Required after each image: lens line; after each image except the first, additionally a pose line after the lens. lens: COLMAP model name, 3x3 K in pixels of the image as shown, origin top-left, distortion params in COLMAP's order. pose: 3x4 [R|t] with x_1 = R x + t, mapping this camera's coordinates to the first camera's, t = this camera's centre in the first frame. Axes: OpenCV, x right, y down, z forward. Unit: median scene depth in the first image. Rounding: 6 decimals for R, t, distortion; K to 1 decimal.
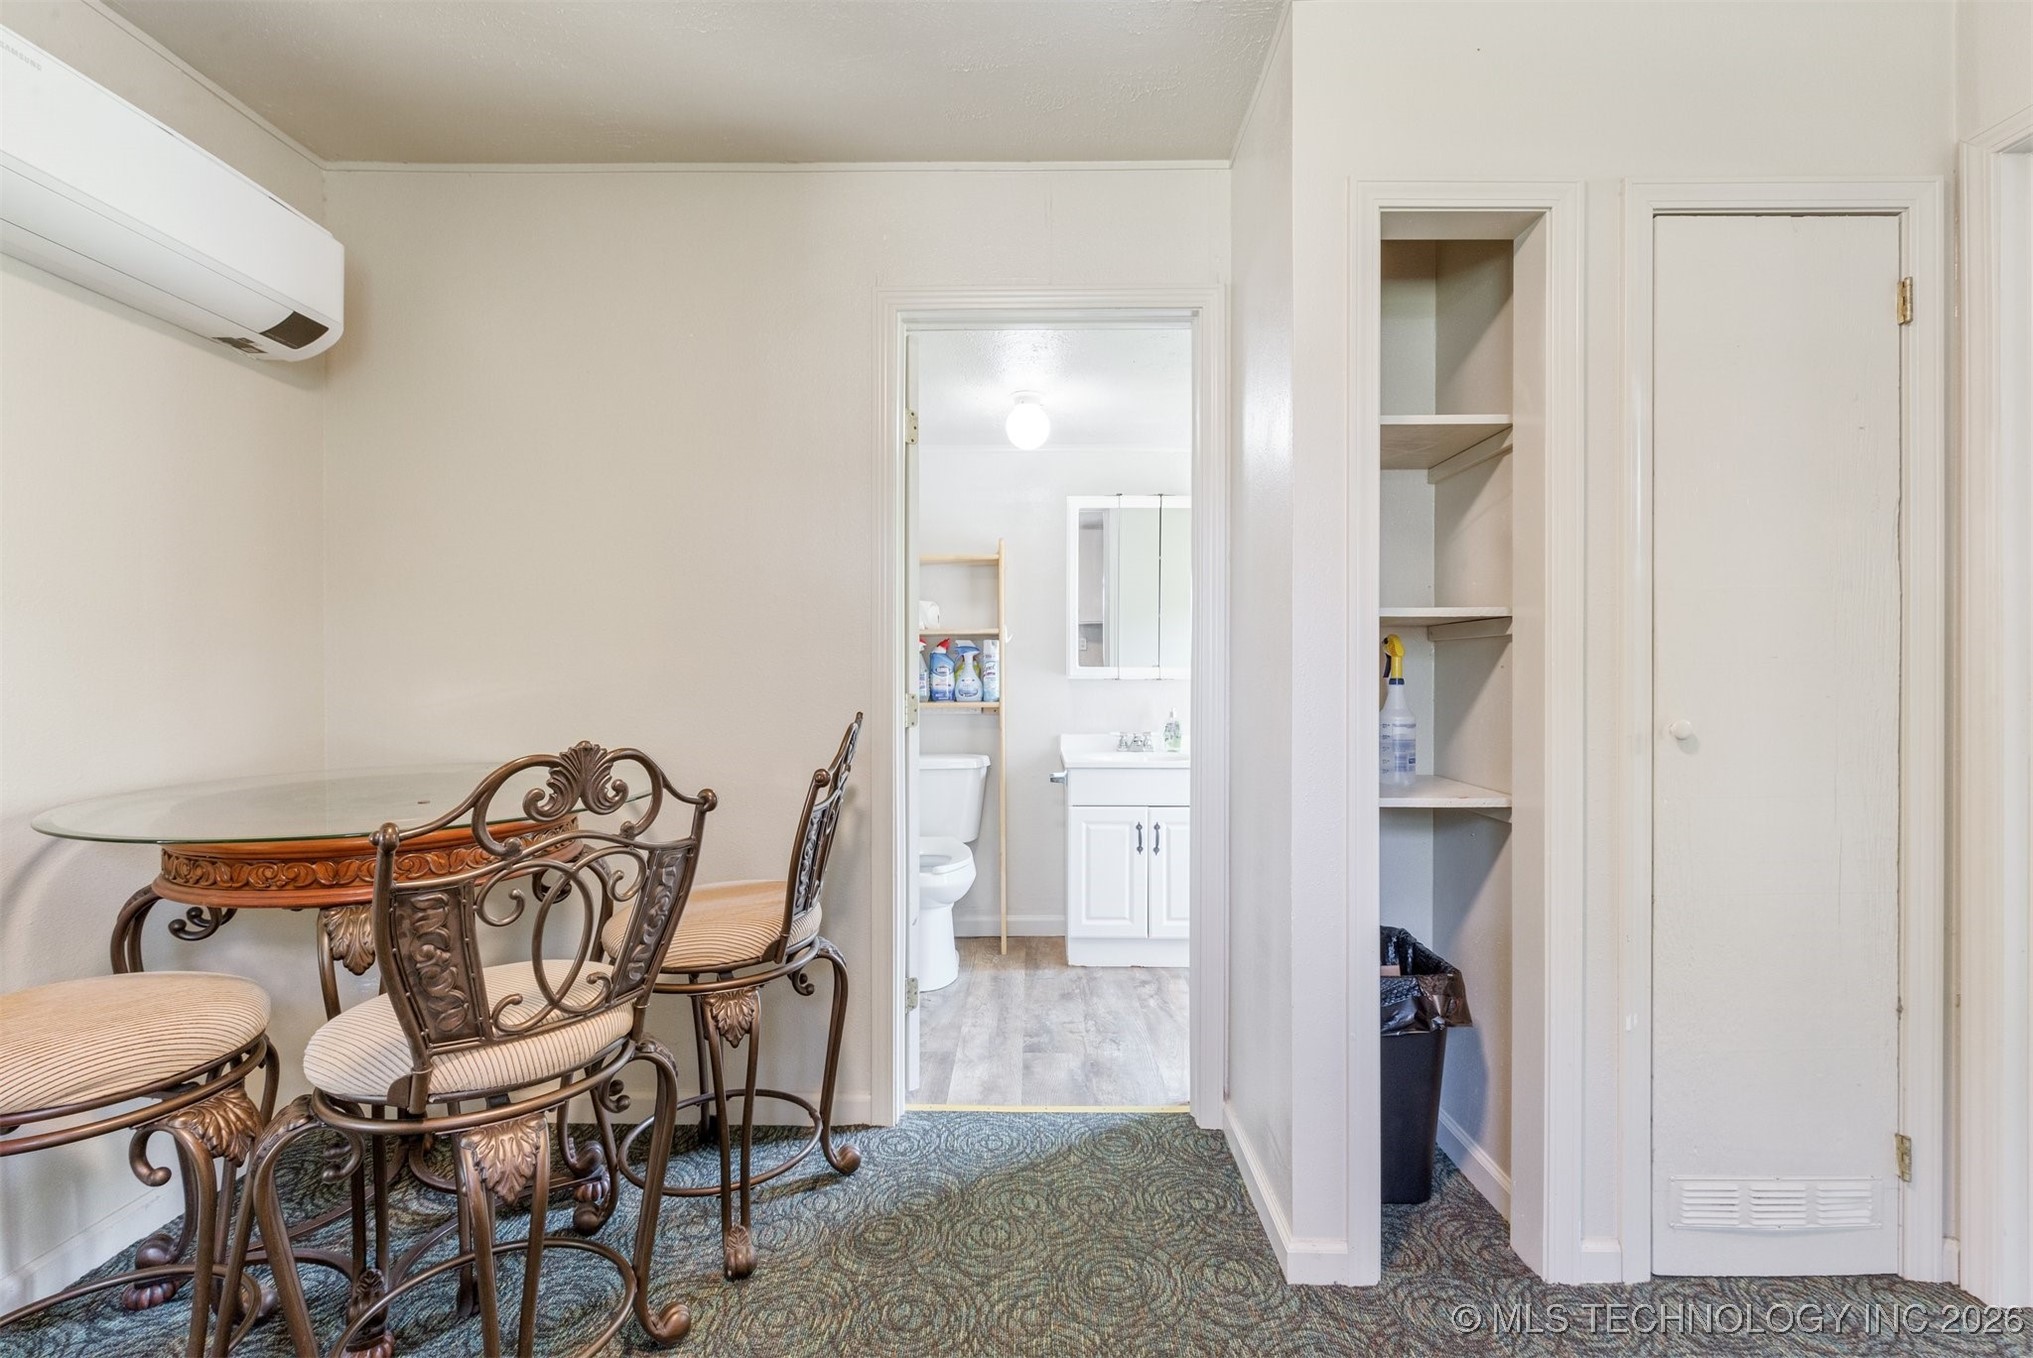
lens RADIAL K [[937.7, 0, 1013.5], [0, 937.7, 680.9], [0, 0, 1]] dist [0.001471, -0.001998]
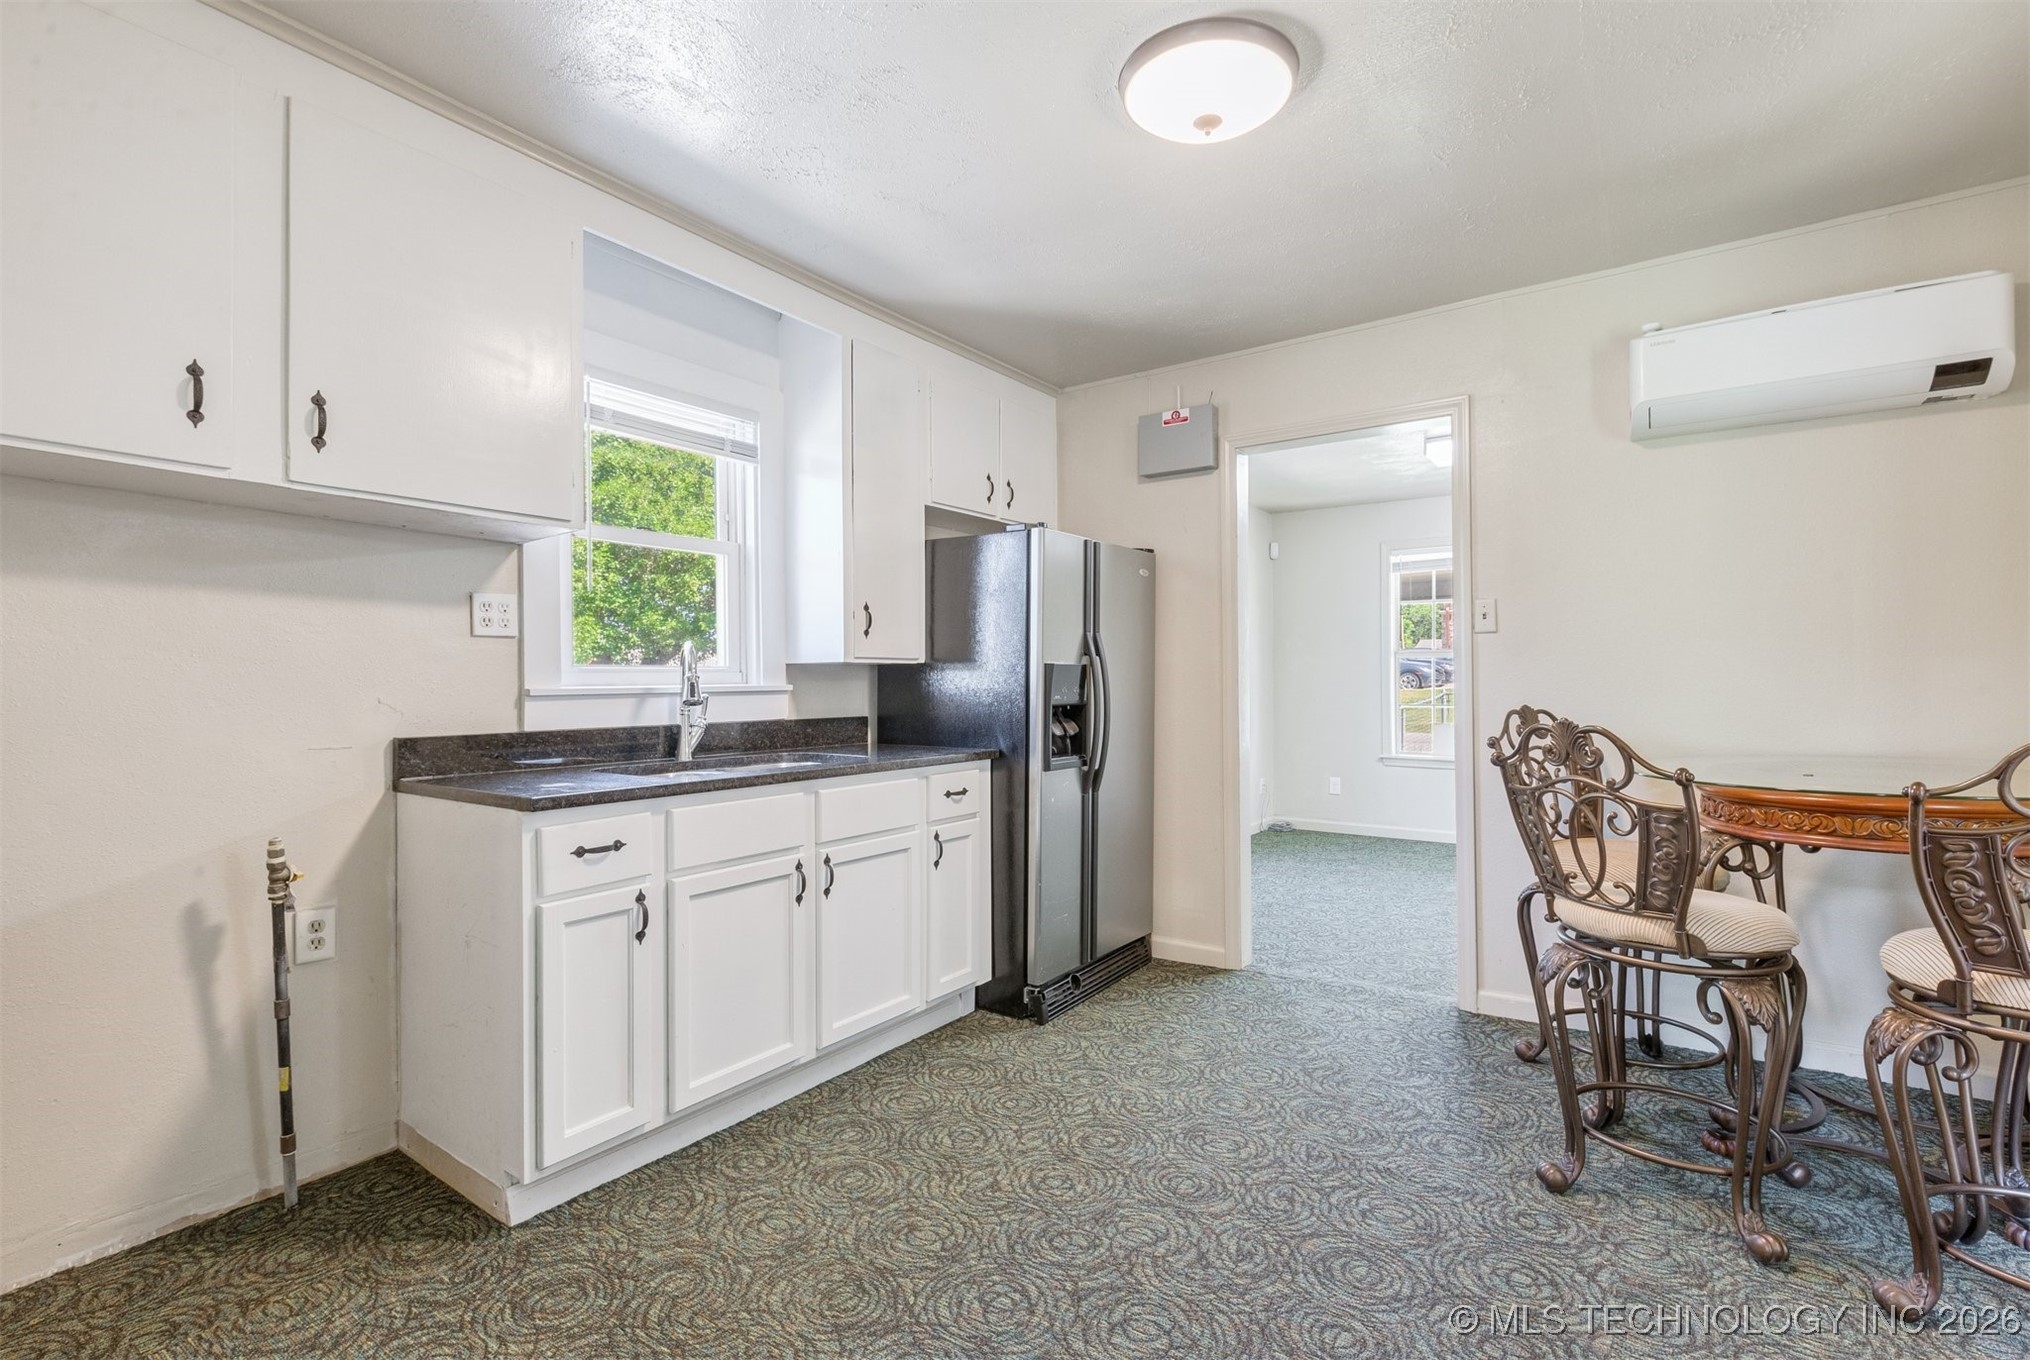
lens RADIAL K [[936.3, 0, 1013.4], [0, 936.3, 676.2], [0, 0, 1]] dist [0.001471, -0.001998]
pose [[-0.570448, 0.002851, -0.821329, 1.005431], [0.002582, 0.999995, 0.001678, -0.009866], [0.821330, -0.001163, -0.570453, 0.830624]]
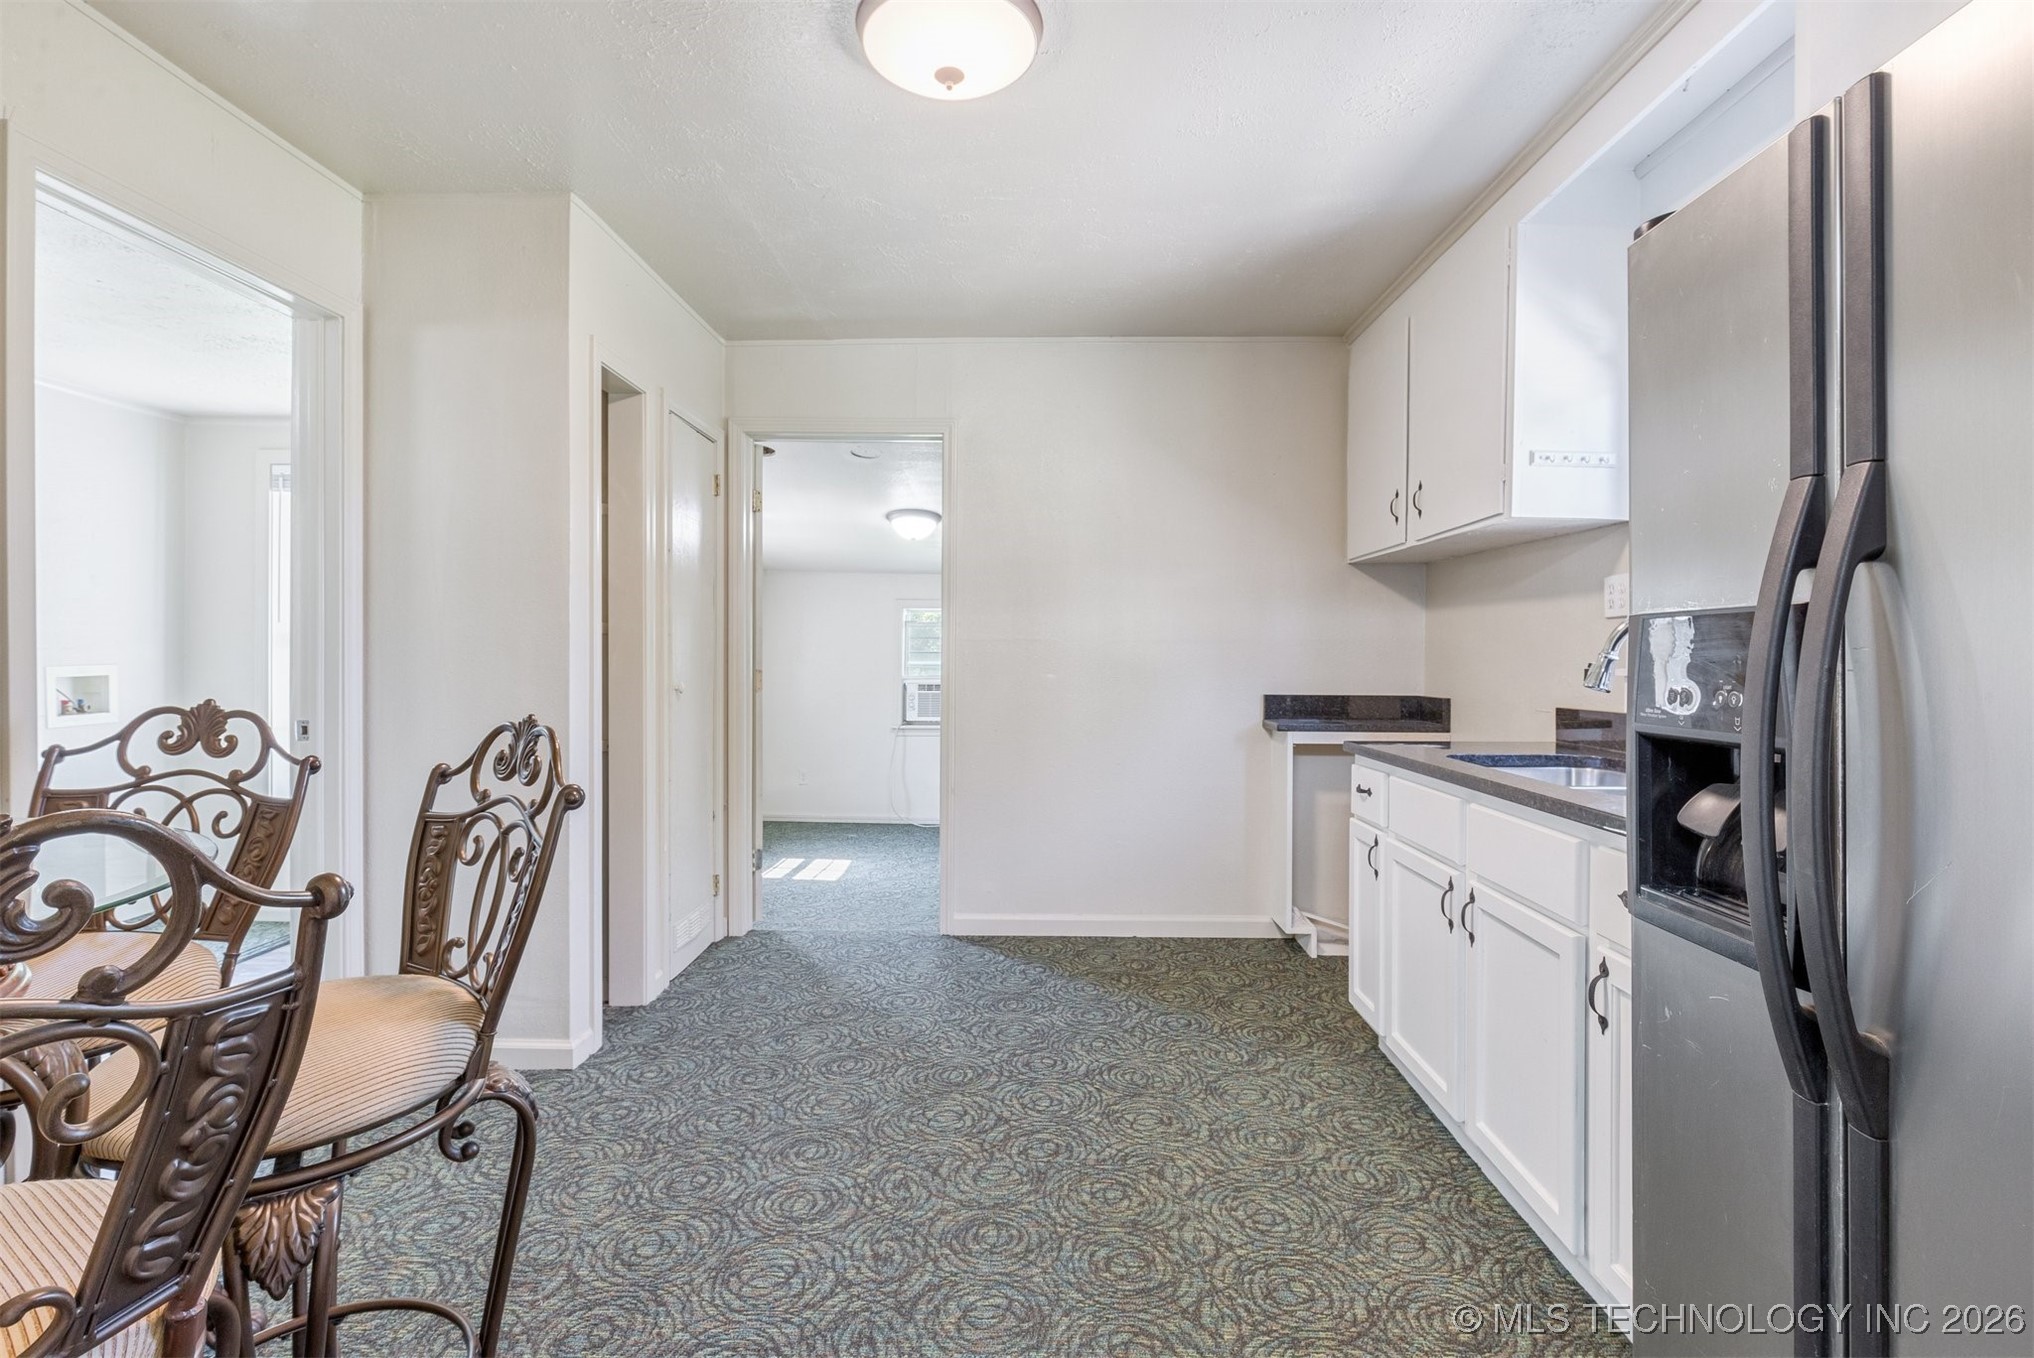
lens RADIAL K [[938.1, 0, 1025.9], [0, 938.1, 660.3], [0, 0, 1]] dist [0.001471, -0.001998]
pose [[0.010353, 0.000057, 0.999946, -1.182416], [-0.000350, 1.000000, -0.000053, -0.003874], [-0.999946, -0.000350, 0.010353, 0.271806]]
